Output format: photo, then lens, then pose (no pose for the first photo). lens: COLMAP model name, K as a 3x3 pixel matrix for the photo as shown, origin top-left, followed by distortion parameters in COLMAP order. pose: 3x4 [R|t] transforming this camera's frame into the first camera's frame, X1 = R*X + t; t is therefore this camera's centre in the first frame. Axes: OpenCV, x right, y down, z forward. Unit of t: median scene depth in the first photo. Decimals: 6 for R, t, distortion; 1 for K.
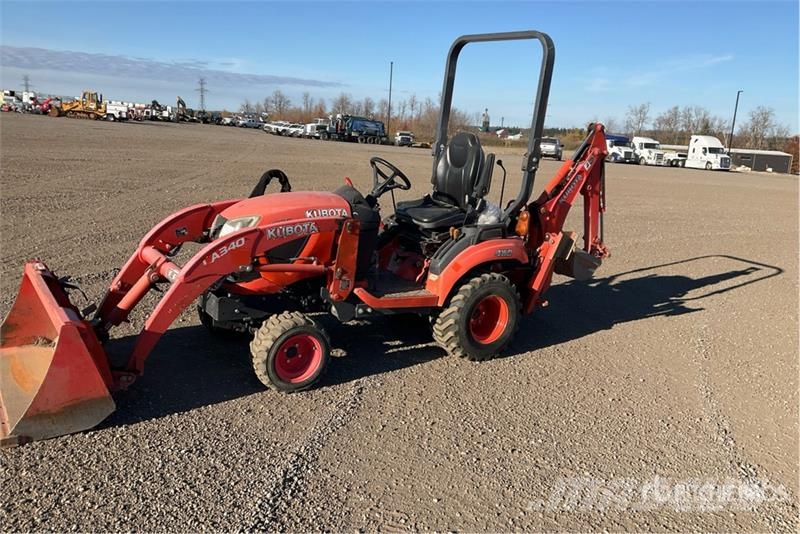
lens RADIAL K [[658.9, 0, 402.8], [0, 658.9, 269.8], [0, 0, 1]] dist [0.098069, -0.184723]
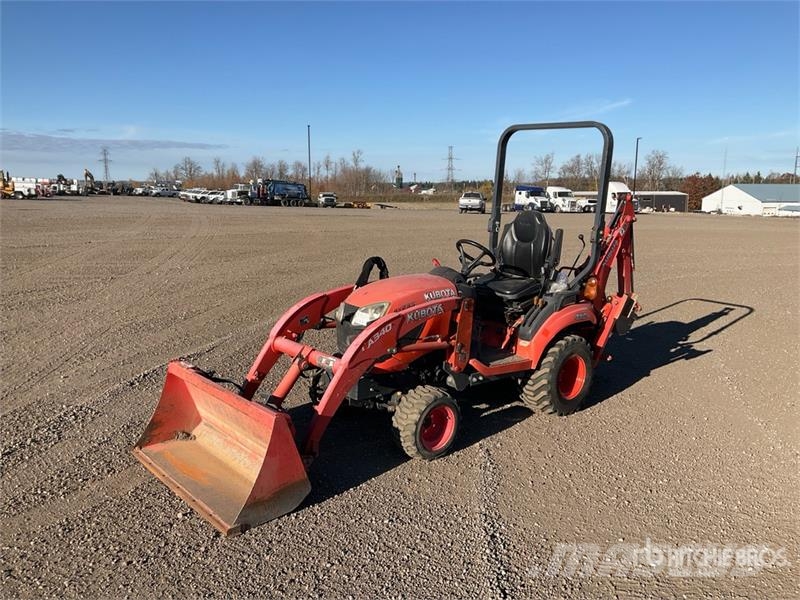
lens RADIAL K [[658.4, 0, 402.7], [0, 658.4, 301.8], [0, 0, 1]] dist [0.097227, -0.176357]
pose [[0.990480, -0.073415, 0.116444, -0.205191], [0.077709, 0.996437, -0.032771, -0.027727], [-0.113623, 0.041507, 0.992656, -0.060378]]
